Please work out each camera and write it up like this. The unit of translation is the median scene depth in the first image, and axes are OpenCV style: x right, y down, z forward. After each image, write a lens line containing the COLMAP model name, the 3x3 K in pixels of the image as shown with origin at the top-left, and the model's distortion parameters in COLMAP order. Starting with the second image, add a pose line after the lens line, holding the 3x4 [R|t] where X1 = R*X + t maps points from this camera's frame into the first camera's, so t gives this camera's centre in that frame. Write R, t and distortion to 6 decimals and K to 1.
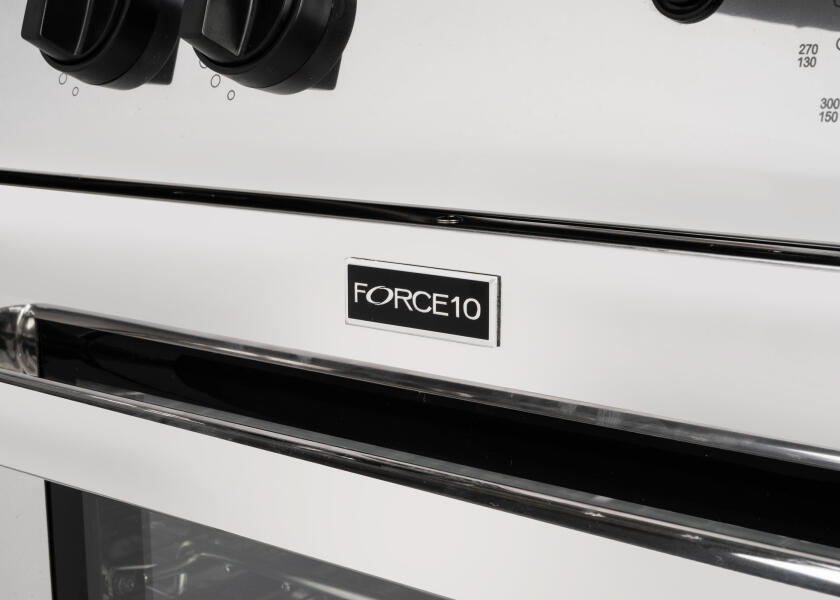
lens RADIAL K [[1495.4, 0, 420.0], [0, 1495.4, 300.0], [0, 0, 1]] dist [-0.139617, 1.305828]
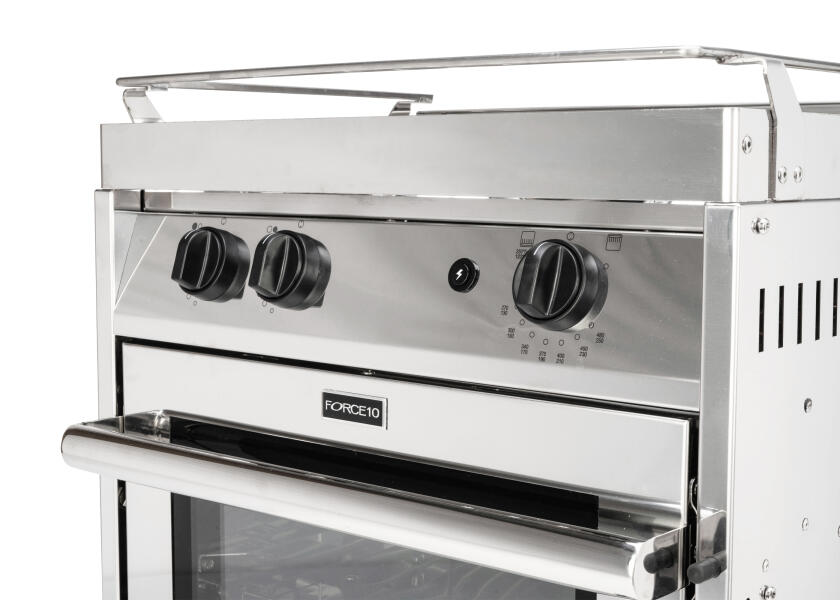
lens RADIAL K [[1495.4, 0, 420.0], [0, 1495.4, 300.0], [0, 0, 1]] dist [-0.139617, 1.305828]
pose [[0.999369, 0.010970, -0.033791, 0.166381], [-0.013646, 0.996700, -0.080019, 0.014831], [0.032802, 0.080430, 0.996220, -1.188455]]
